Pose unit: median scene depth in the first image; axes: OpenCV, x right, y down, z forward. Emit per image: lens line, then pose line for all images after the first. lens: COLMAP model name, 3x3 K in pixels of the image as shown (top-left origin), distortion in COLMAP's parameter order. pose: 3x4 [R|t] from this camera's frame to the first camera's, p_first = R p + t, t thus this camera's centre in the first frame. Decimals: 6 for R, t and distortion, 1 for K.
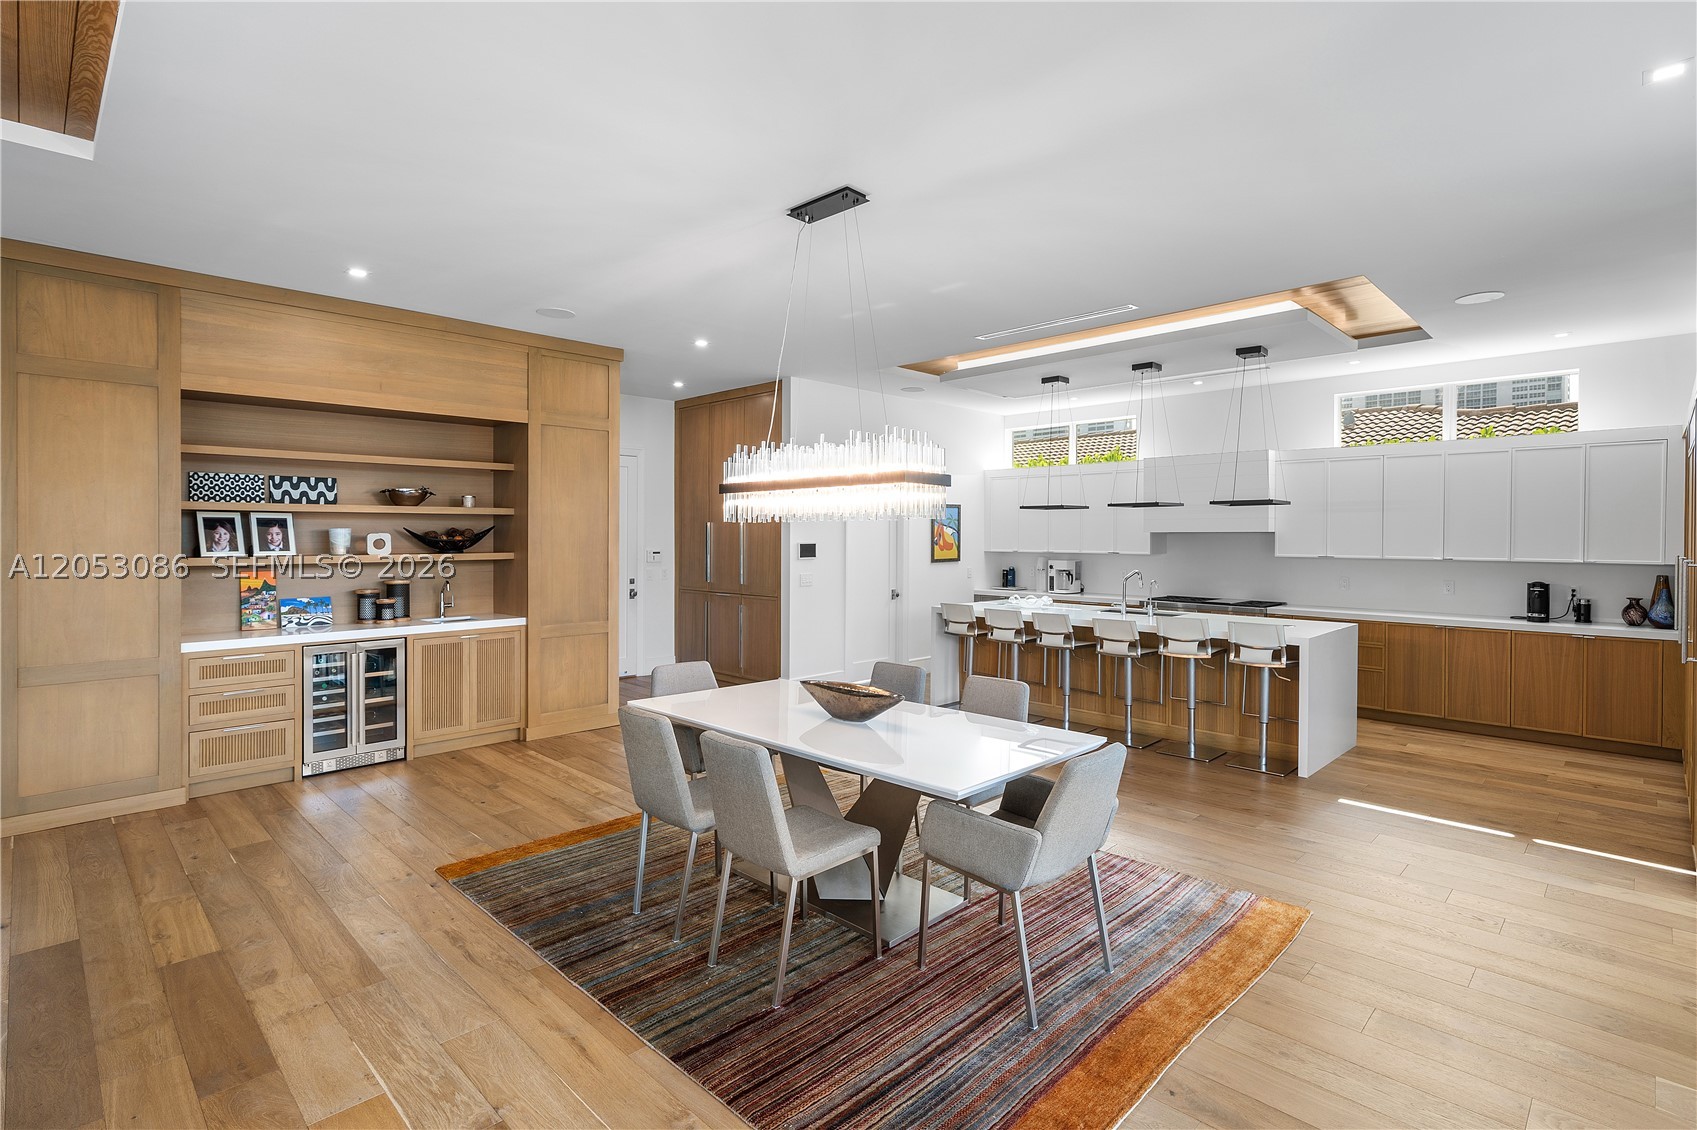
lens RADIAL K [[837.0, 0, 846.1], [0, 837.0, 549.4], [0, 0, 1]] dist [0.003845, -0.002113]
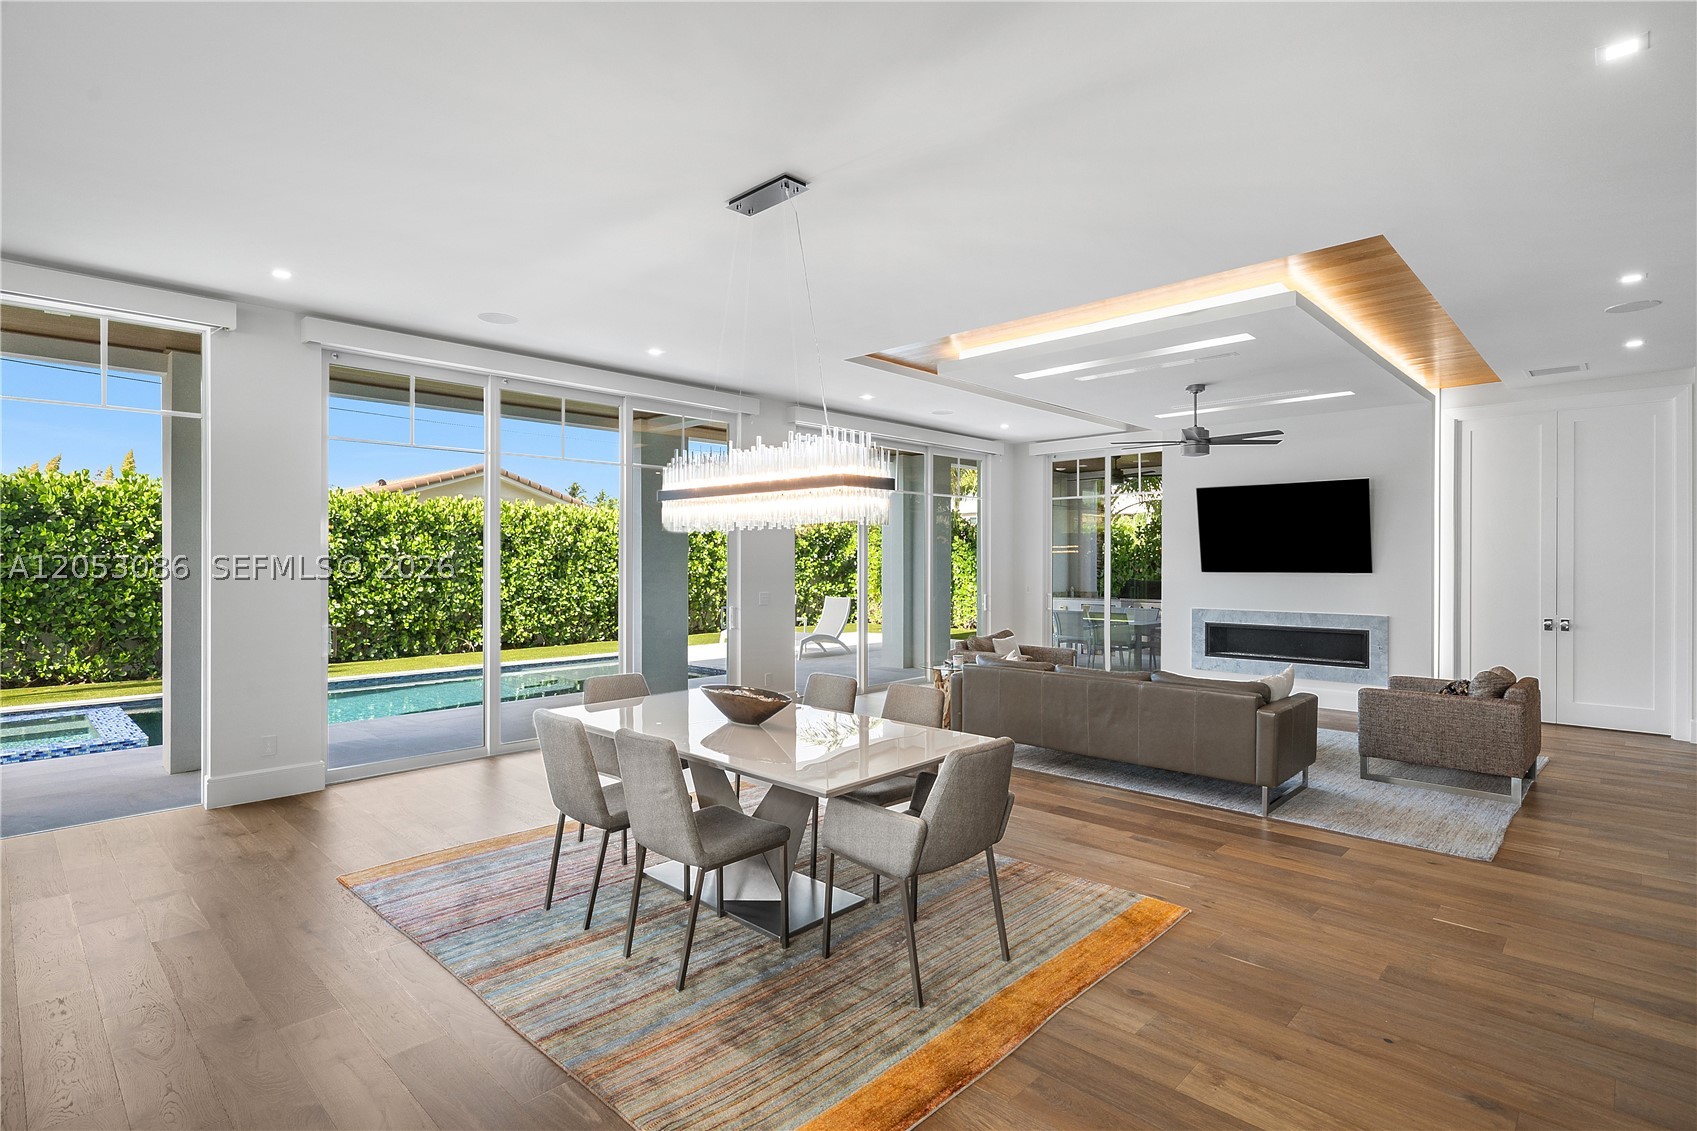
lens RADIAL K [[857.9, 0, 848.7], [0, 857.9, 564.6], [0, 0, 1]] dist [0.004998, 0.000475]
pose [[-0.999863, -0.002509, -0.016361, -0.132209], [-0.002807, 0.999830, 0.018217, -0.016880], [0.016312, 0.018261, -0.999700, 2.514461]]
